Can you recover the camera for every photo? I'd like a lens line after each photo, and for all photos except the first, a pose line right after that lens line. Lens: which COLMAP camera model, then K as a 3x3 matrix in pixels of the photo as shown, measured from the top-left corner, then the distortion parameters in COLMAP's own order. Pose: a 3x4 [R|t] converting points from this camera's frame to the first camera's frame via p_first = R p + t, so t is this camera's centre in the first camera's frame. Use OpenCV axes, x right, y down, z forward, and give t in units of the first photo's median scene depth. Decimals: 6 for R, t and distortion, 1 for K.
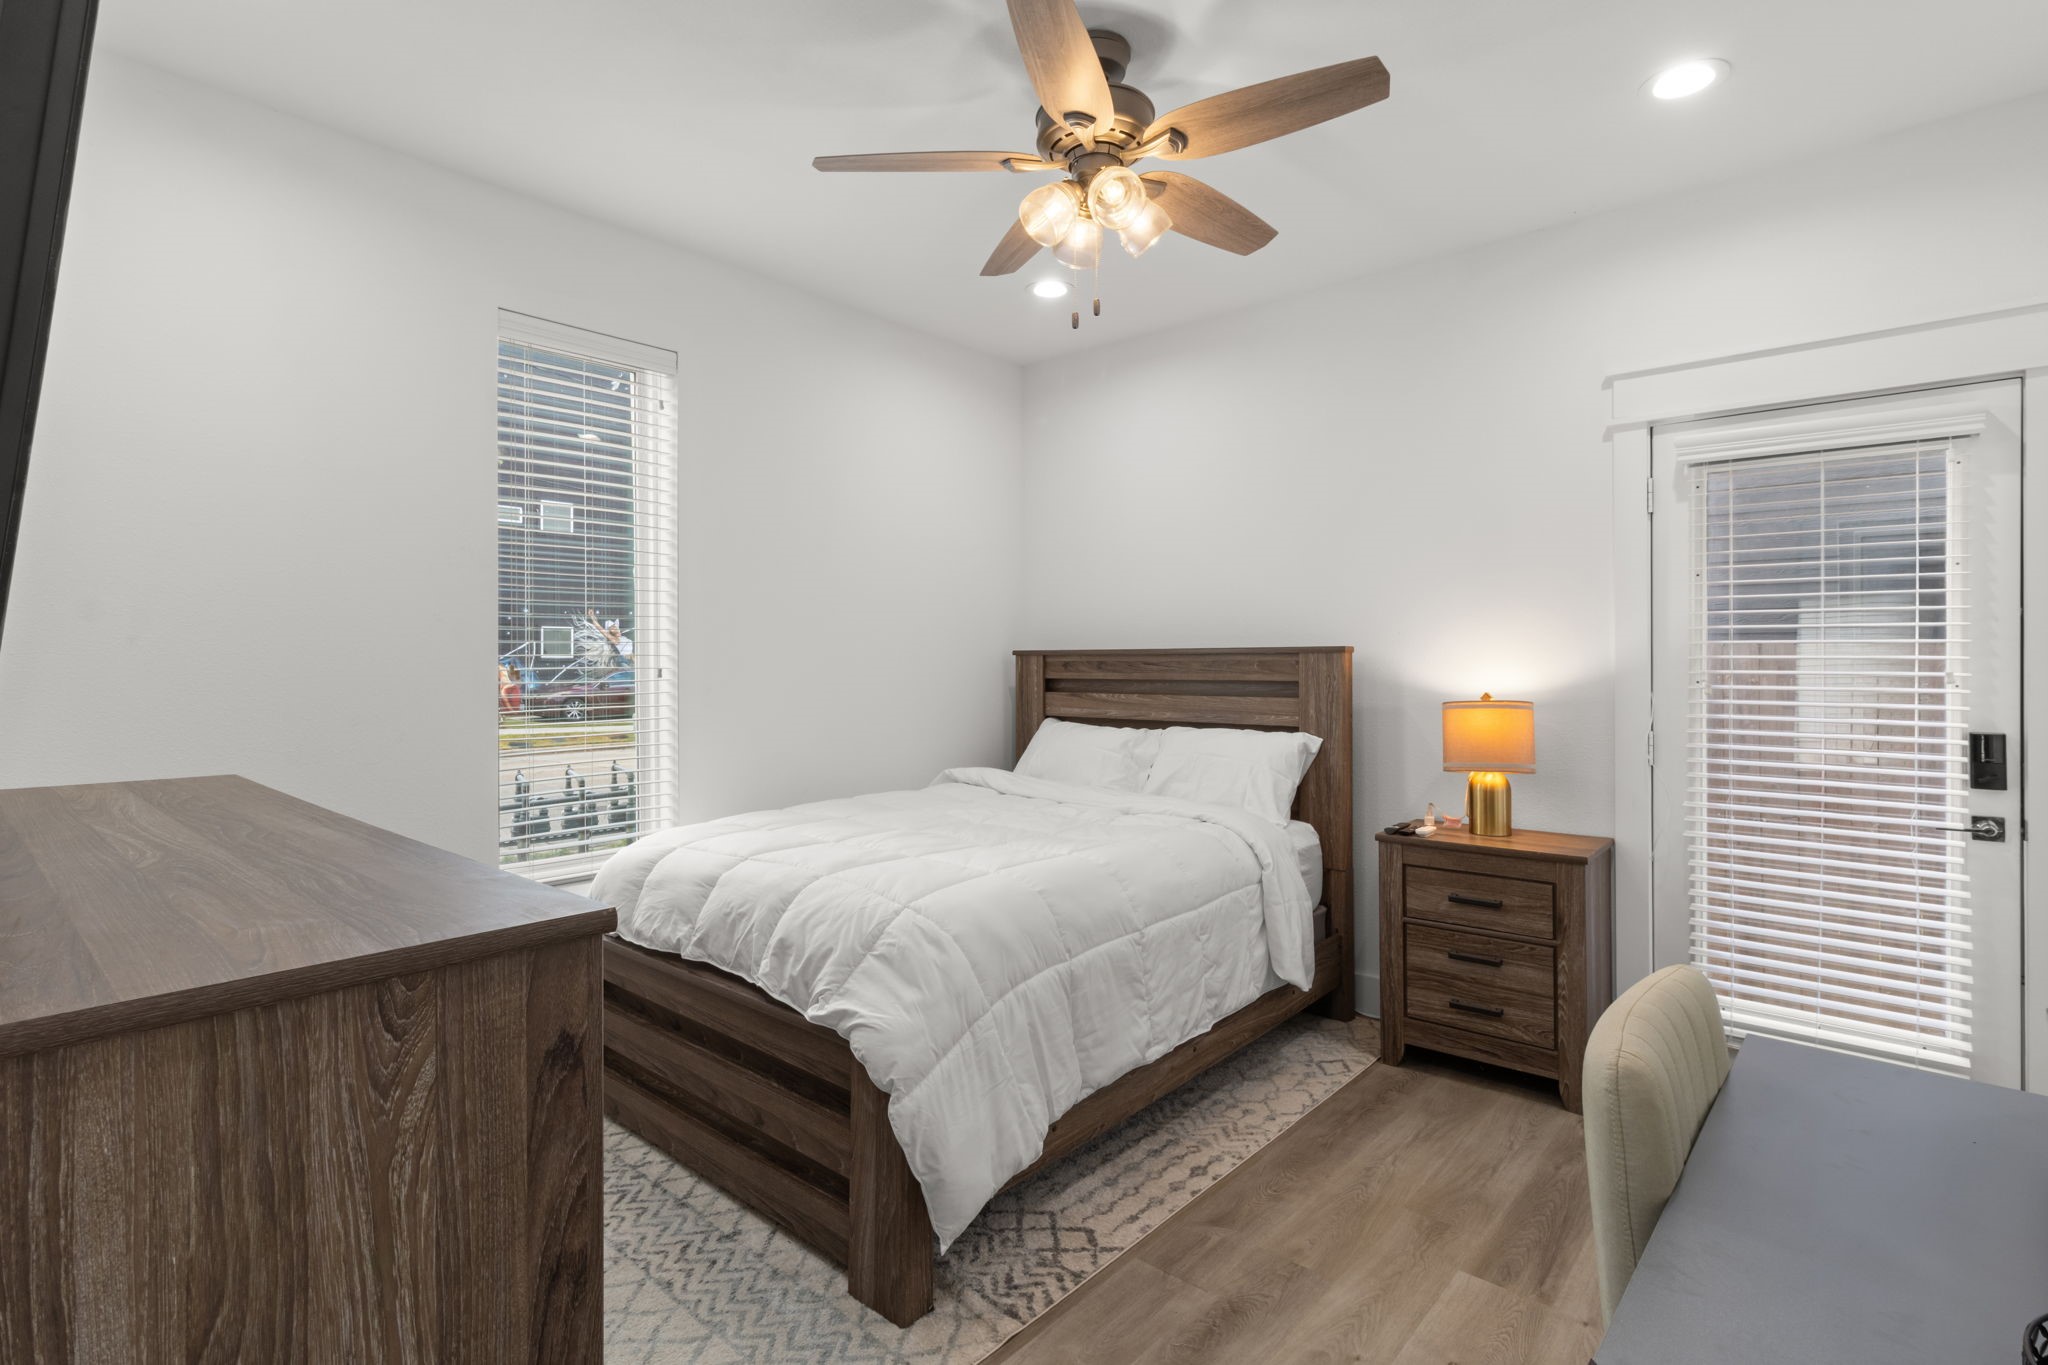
lens RADIAL K [[964.2, 0, 1020.3], [0, 964.2, 648.0], [0, 0, 1]] dist [0.000465, -0.000183]
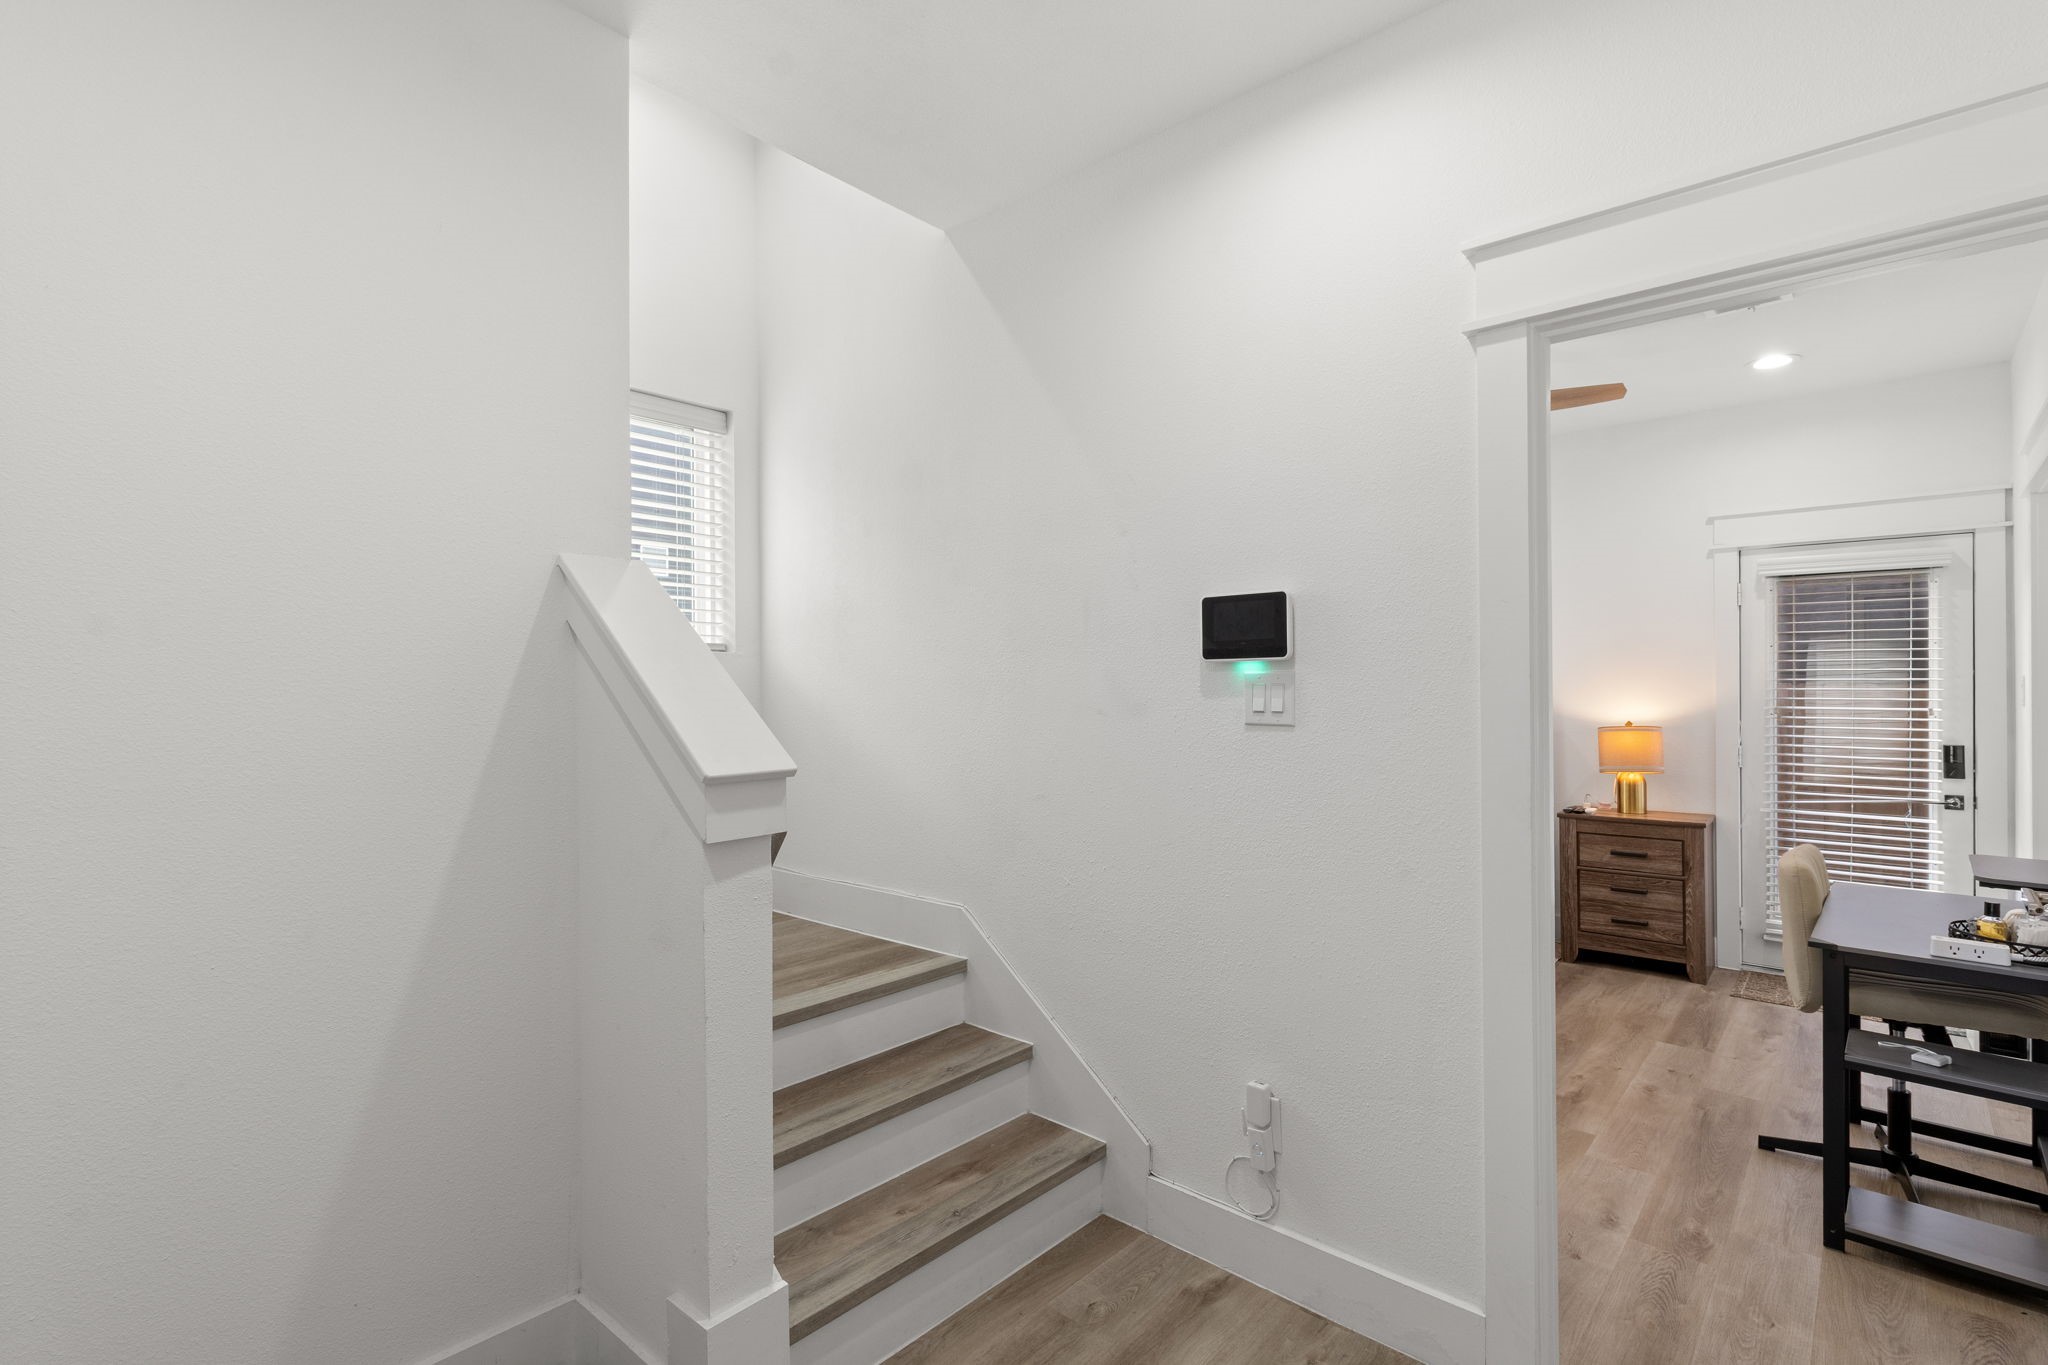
lens RADIAL K [[944.5, 0, 1022.5], [0, 944.5, 672.7], [0, 0, 1]] dist [0.000454, 0.000327]
pose [[0.999978, -0.002935, -0.005940, -0.523860], [0.002939, 0.999995, 0.000799, -0.037966], [0.005937, -0.000817, 0.999982, -0.564237]]
